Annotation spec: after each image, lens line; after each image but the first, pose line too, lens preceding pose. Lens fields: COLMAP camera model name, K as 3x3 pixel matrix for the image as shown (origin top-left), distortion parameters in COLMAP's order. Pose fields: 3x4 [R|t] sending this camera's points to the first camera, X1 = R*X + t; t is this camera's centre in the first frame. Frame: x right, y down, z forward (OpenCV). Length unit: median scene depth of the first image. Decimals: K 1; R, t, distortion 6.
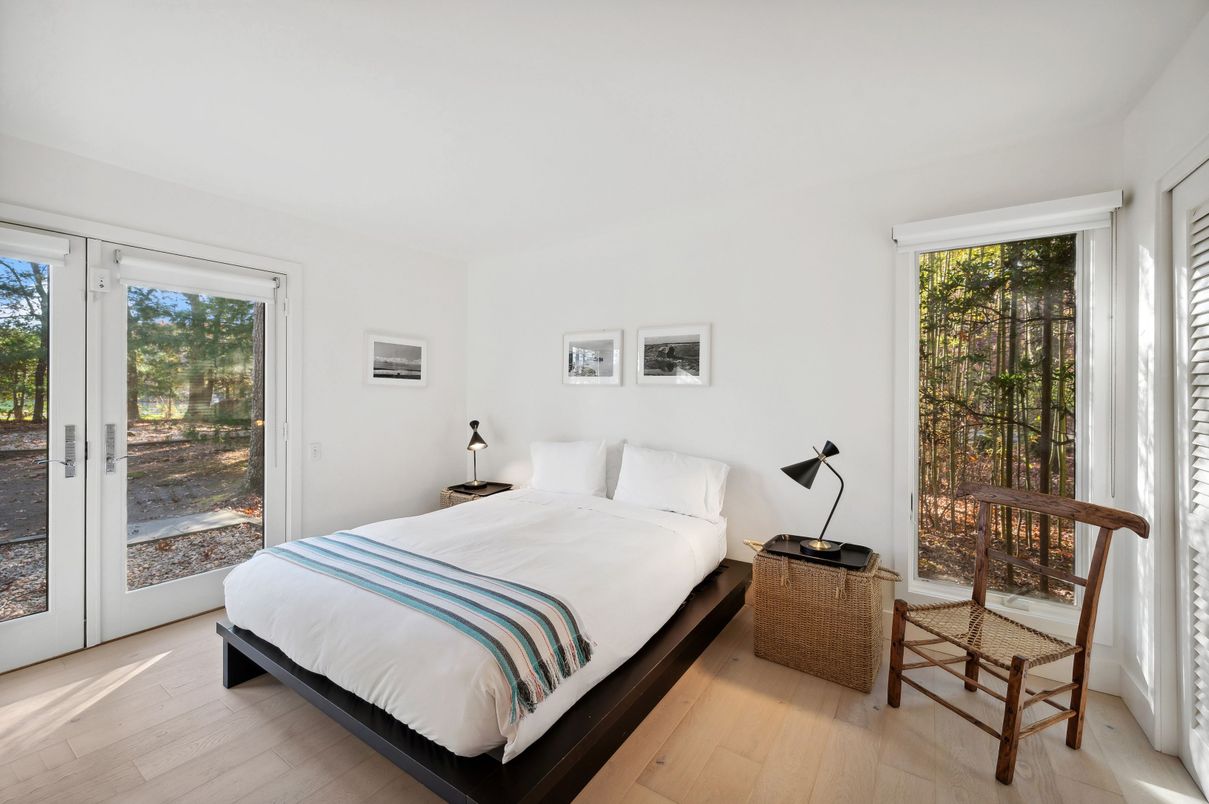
lens RADIAL K [[488.4, 0, 606.9], [0, 488.4, 395.3], [0, 0, 1]] dist [-0.000833, 0.000293]
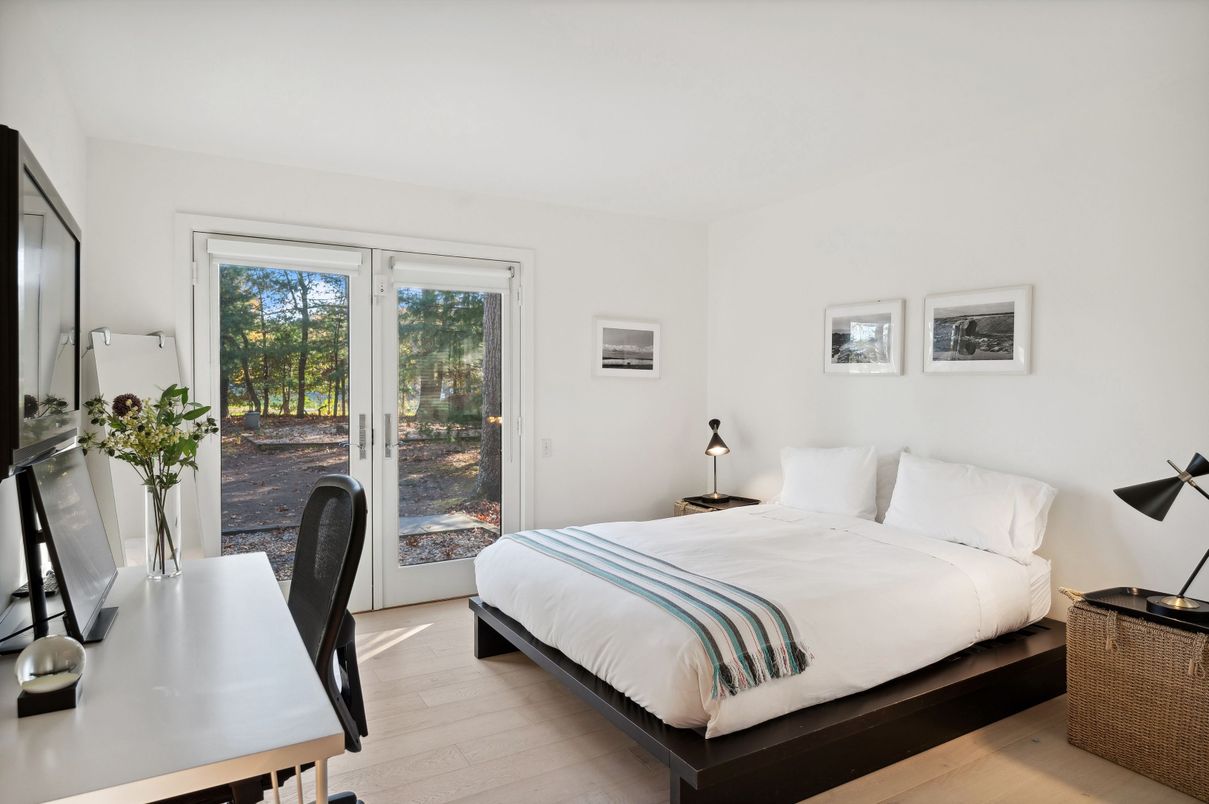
lens RADIAL K [[698.7, 0, 604.6], [0, 698.7, 400.9], [0, 0, 1]] dist [-0.004612, -0.000688]
pose [[0.900359, 0.006223, -0.435104, 0.121224], [0.001114, 0.999862, 0.016605, 0.002975], [0.435147, -0.015435, 0.900227, -0.219550]]
